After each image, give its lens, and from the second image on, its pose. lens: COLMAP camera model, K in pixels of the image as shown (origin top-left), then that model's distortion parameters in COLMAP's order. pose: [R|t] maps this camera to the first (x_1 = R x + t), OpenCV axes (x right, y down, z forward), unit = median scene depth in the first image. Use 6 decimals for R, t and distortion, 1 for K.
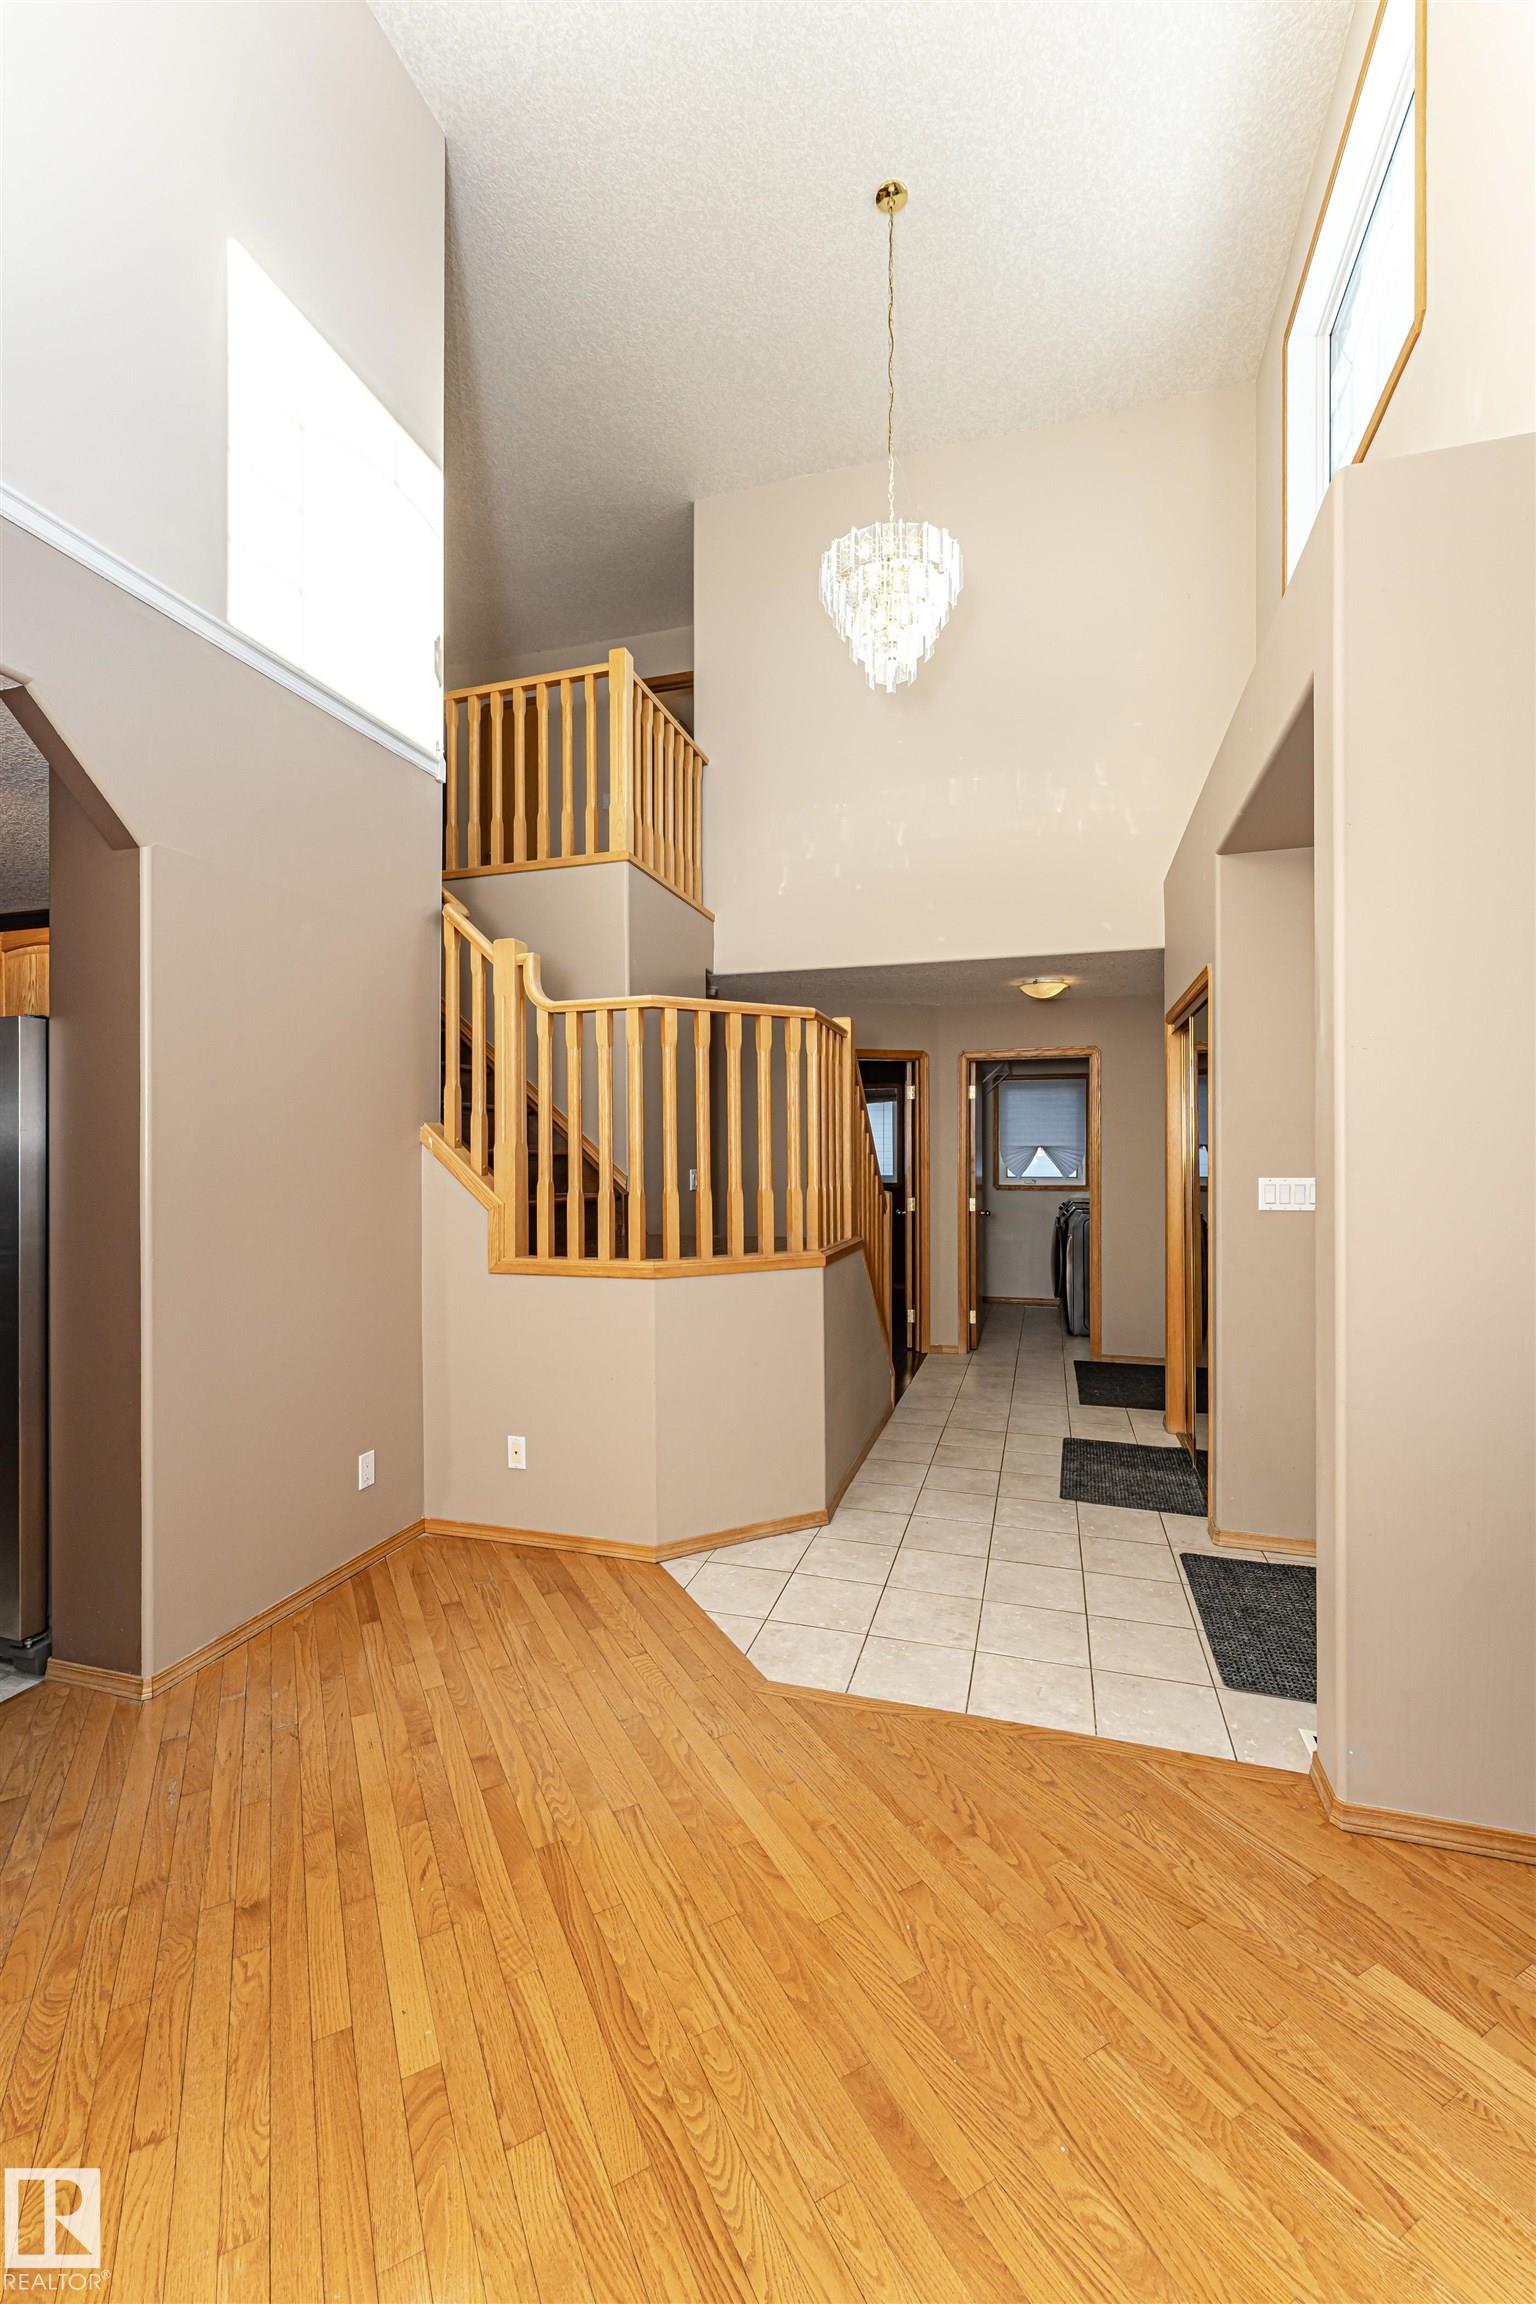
lens RADIAL K [[917.7, 0, 782.5], [0, 917.7, 1159.9], [0, 0, 1]] dist [-0.001091, -0.000068]
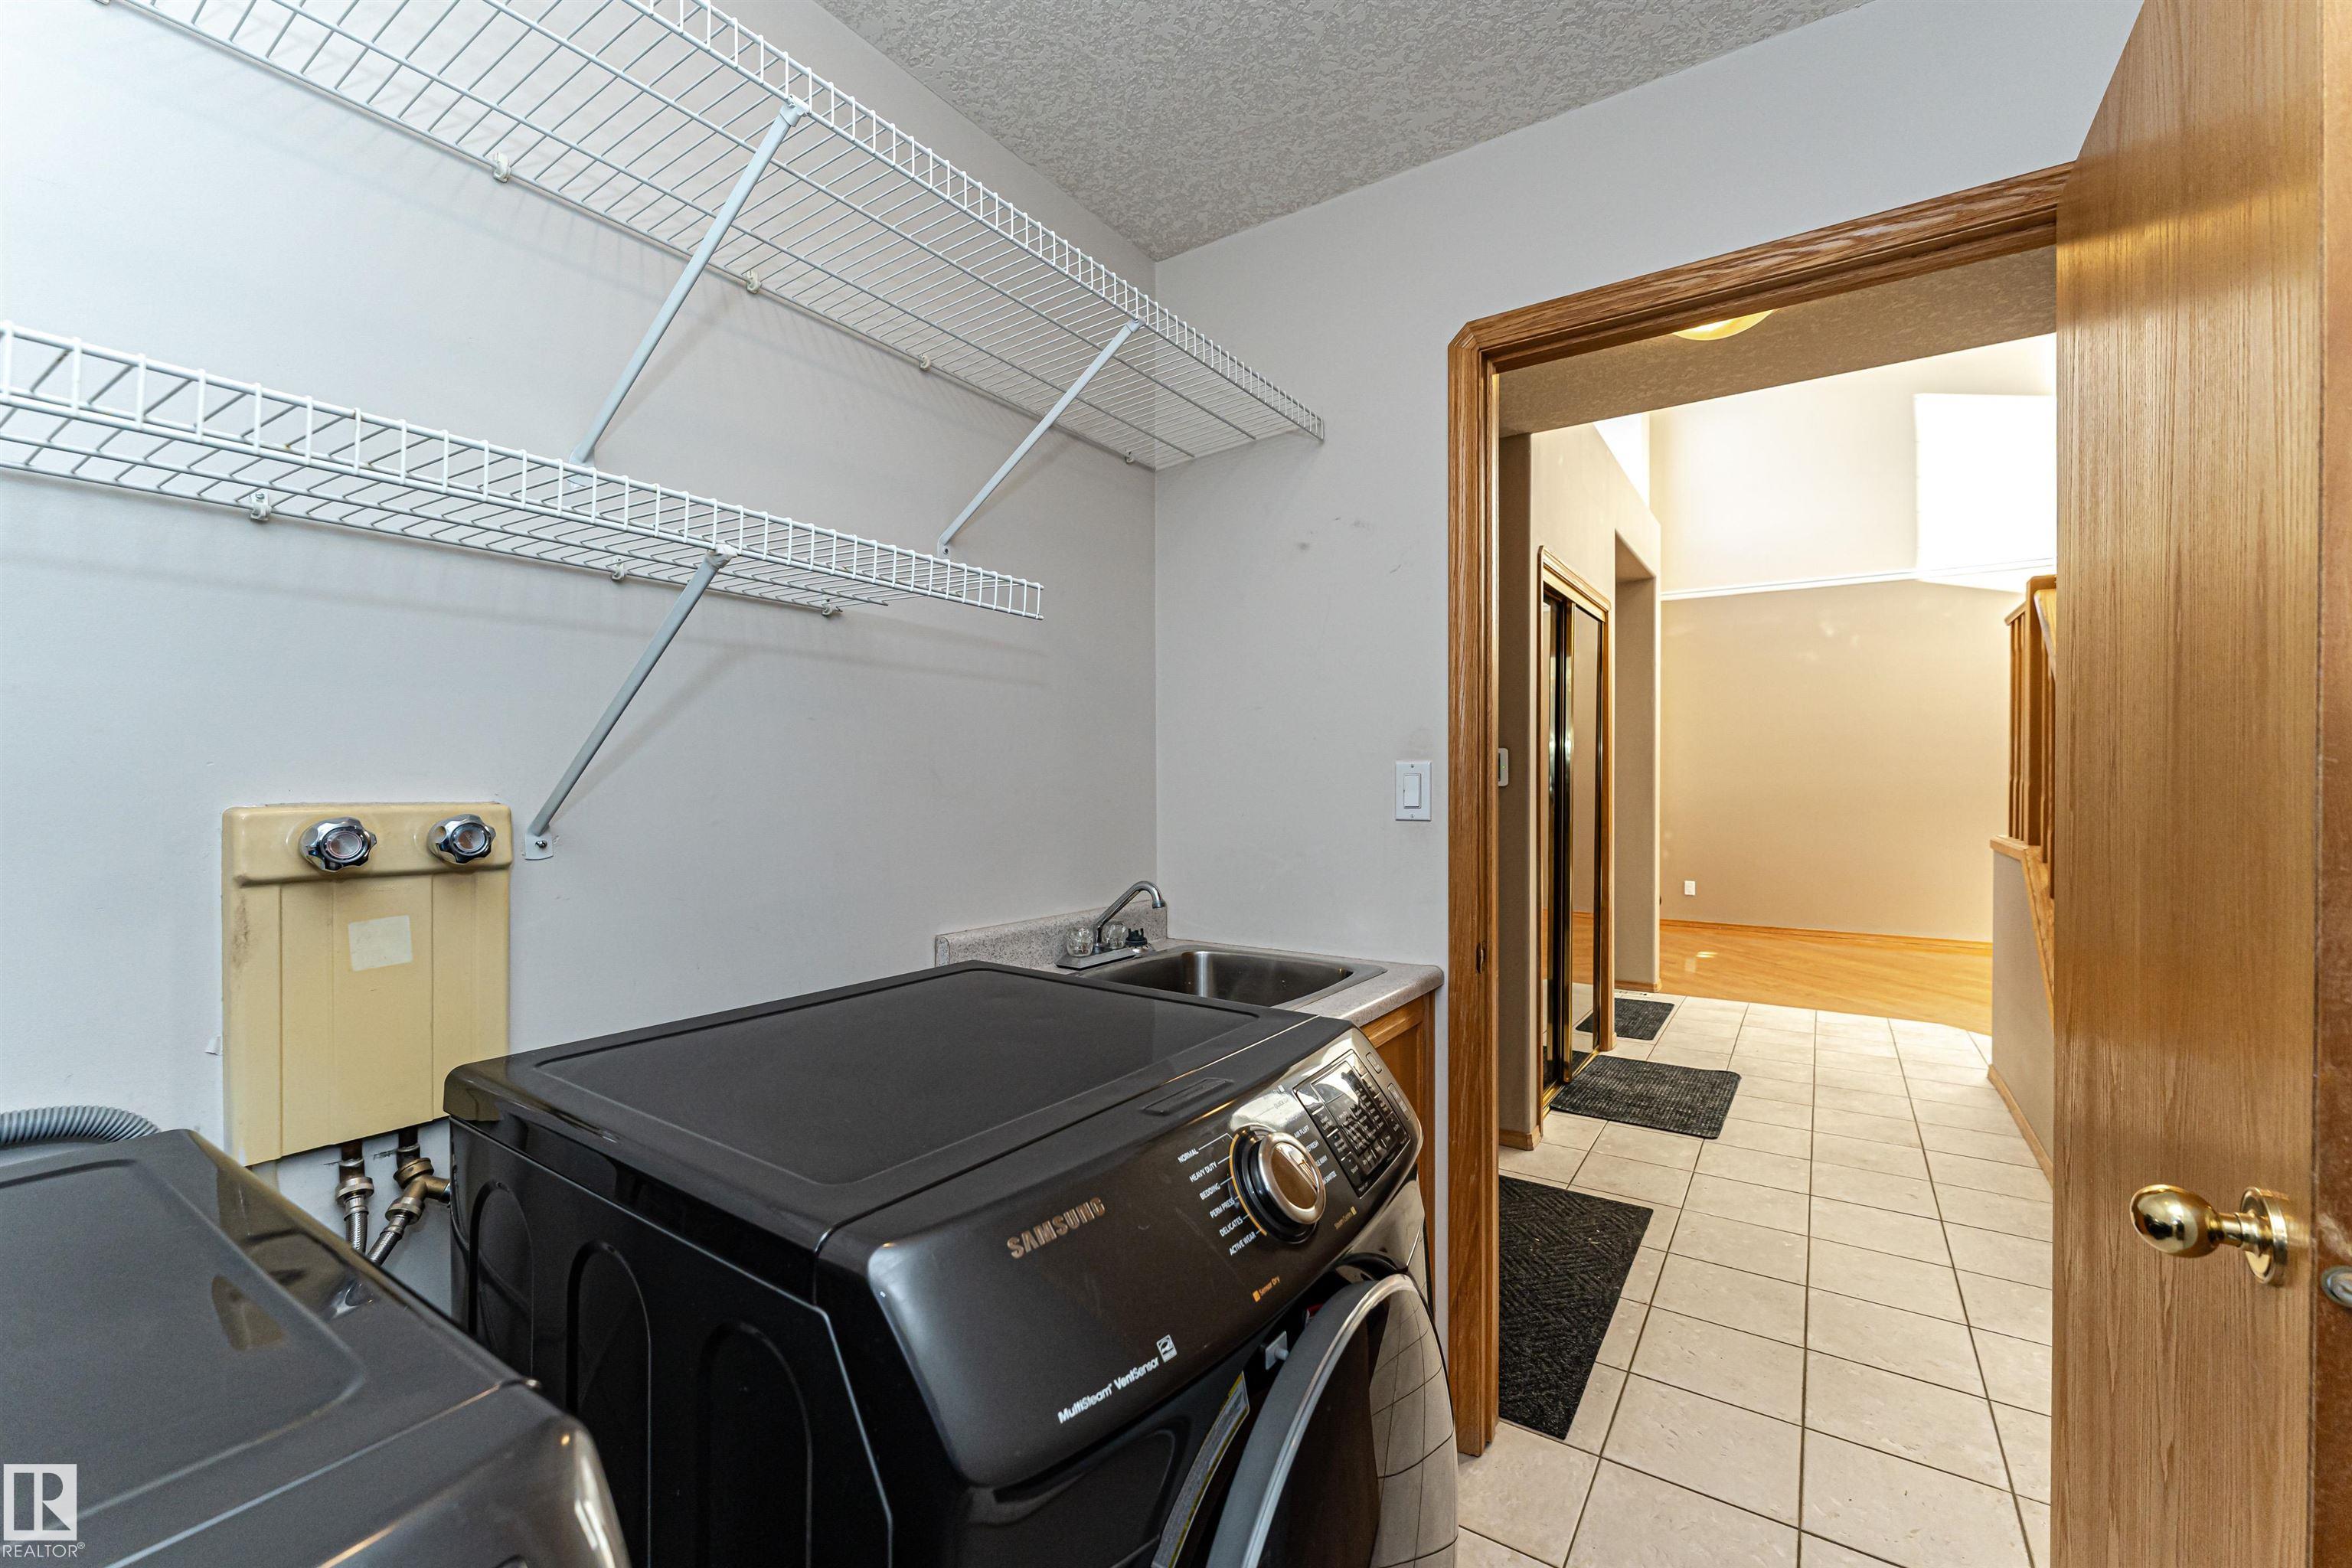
lens RADIAL K [[942.5, 0, 1160.5], [0, 942.5, 779.2], [0, 0, 1]] dist [-0.000236, -0.001181]
pose [[-0.944542, -0.001262, 0.328388, 0.686221], [0.000899, 0.999979, 0.006430, 0.030518], [-0.328389, 0.006369, -0.944521, 2.648944]]
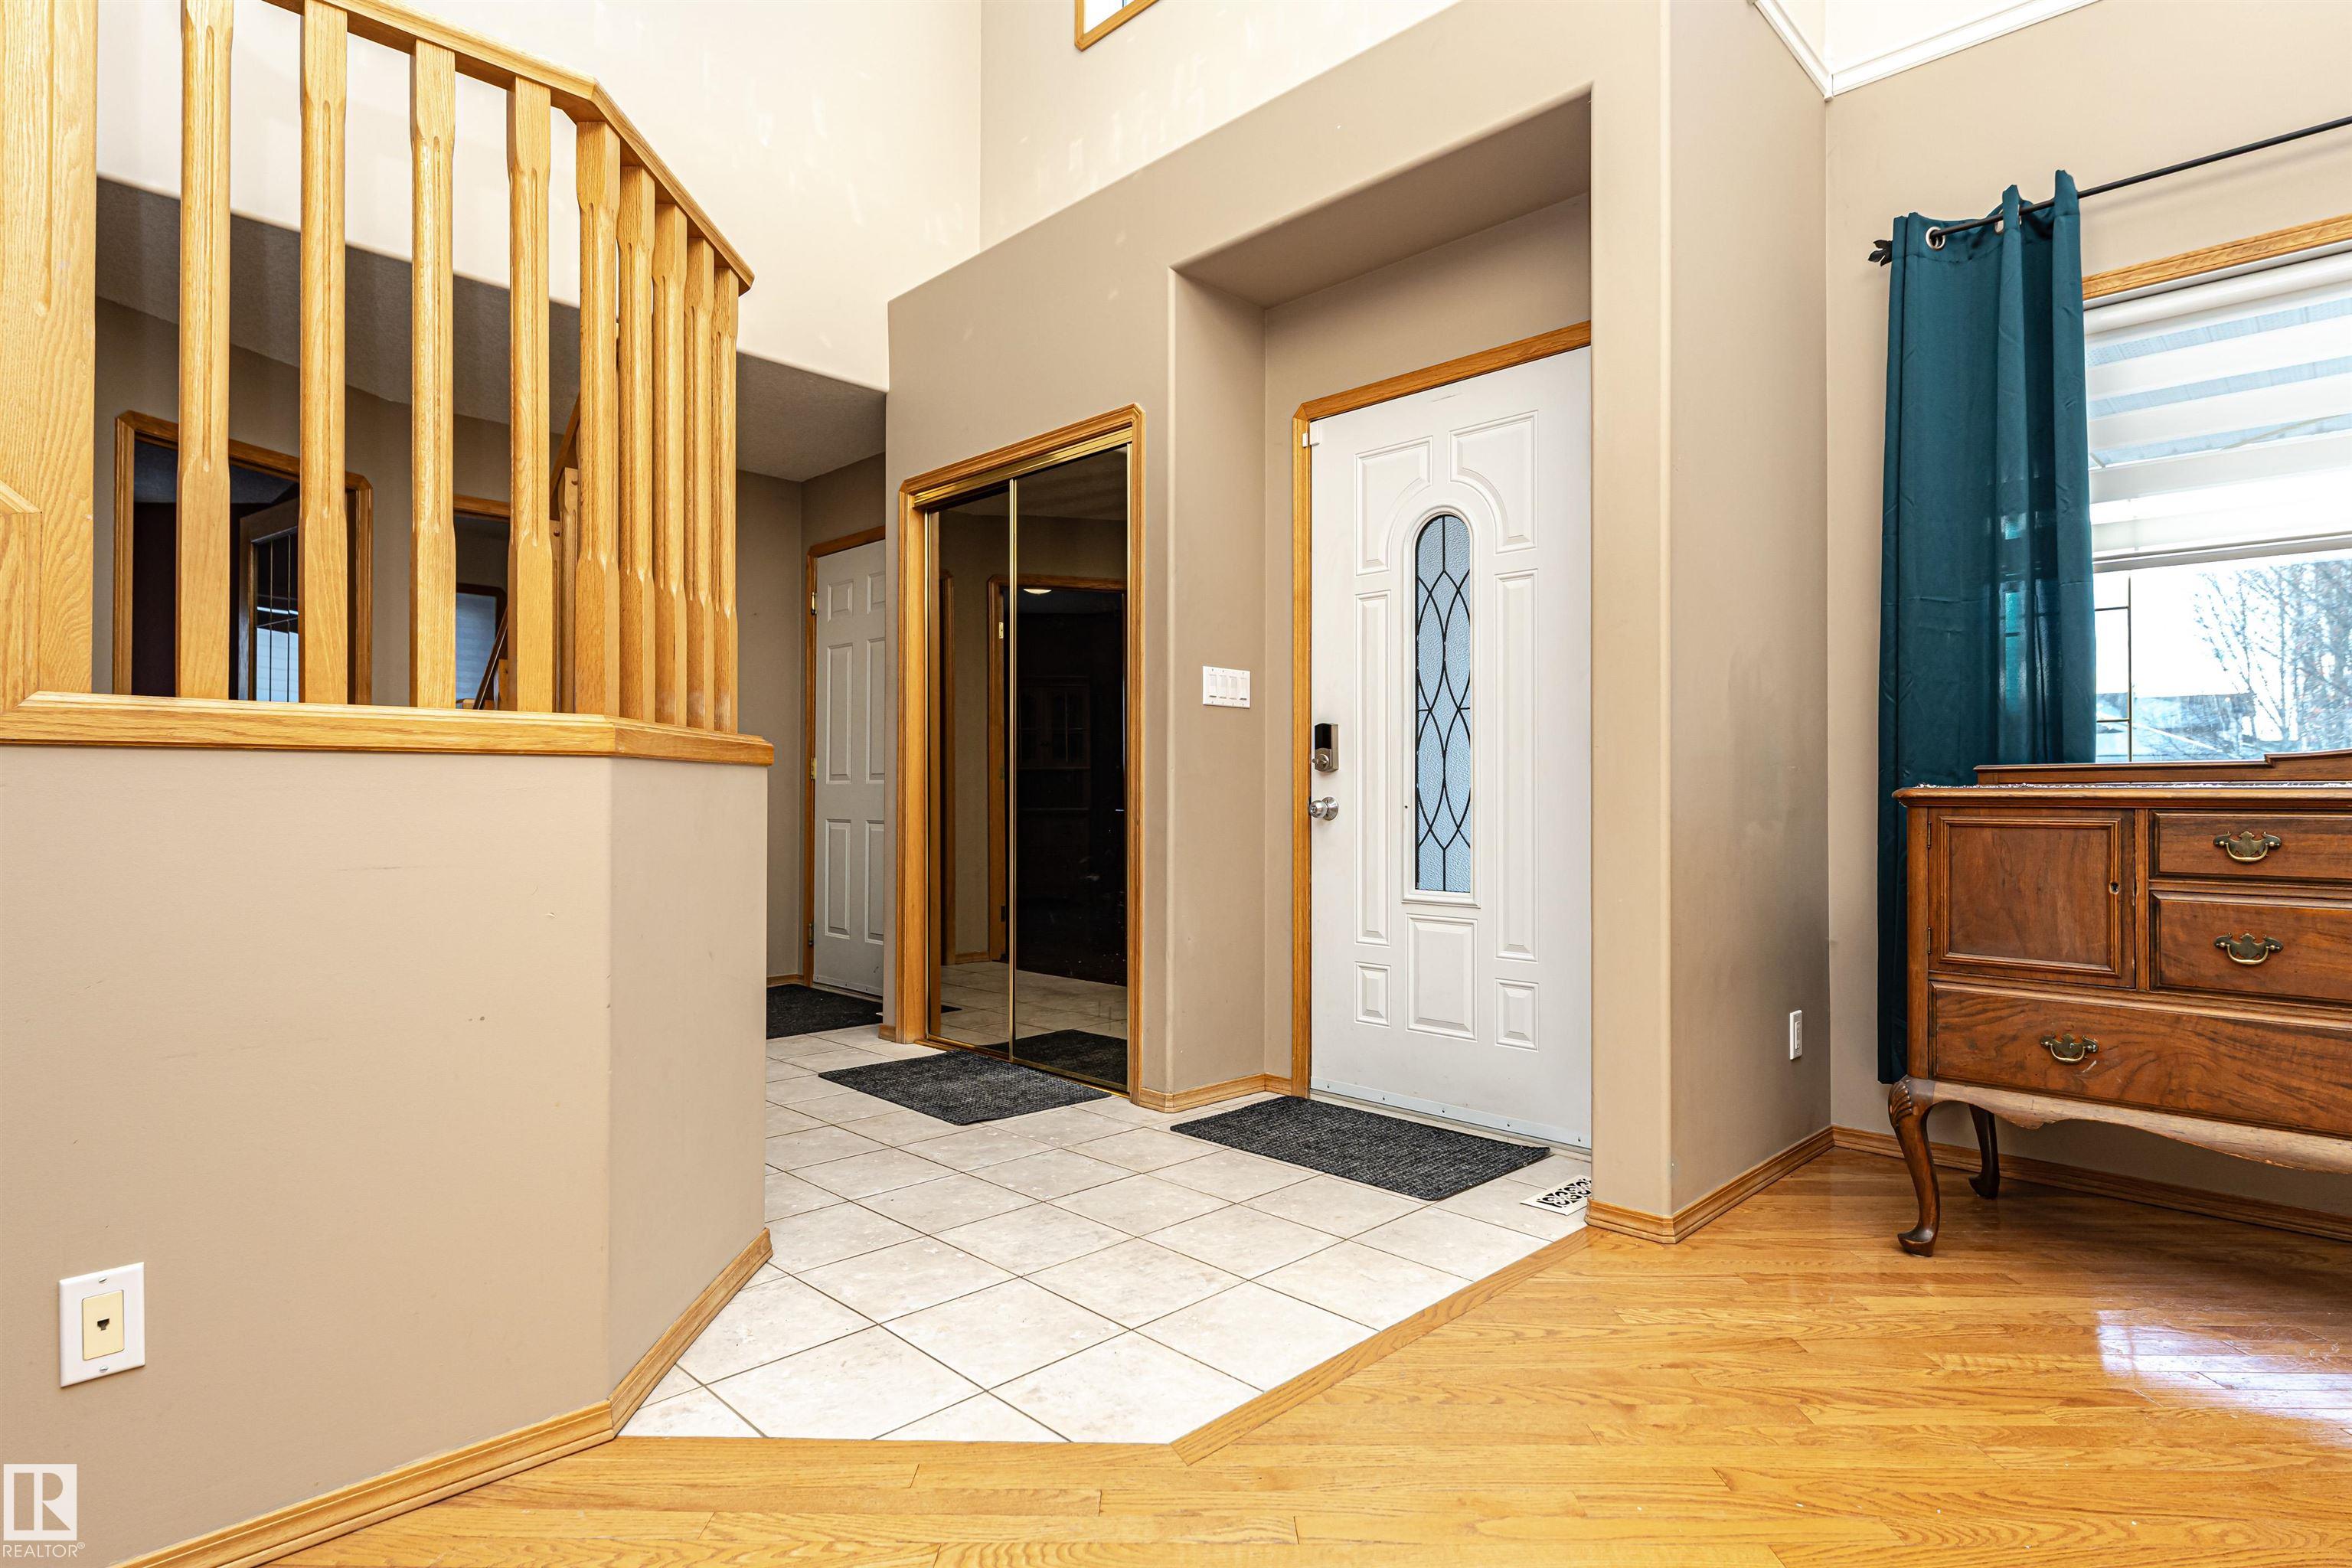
lens RADIAL K [[1199.3, 0, 1176.0], [0, 1199.3, 784.0], [0, 0, 1]] dist [-0.000330, -0.000278]
pose [[0.486507, 0.009324, 0.873627, -0.483034], [-0.000913, 0.999948, -0.010164, 0.146160], [-0.873676, 0.004147, 0.486491, 0.503434]]
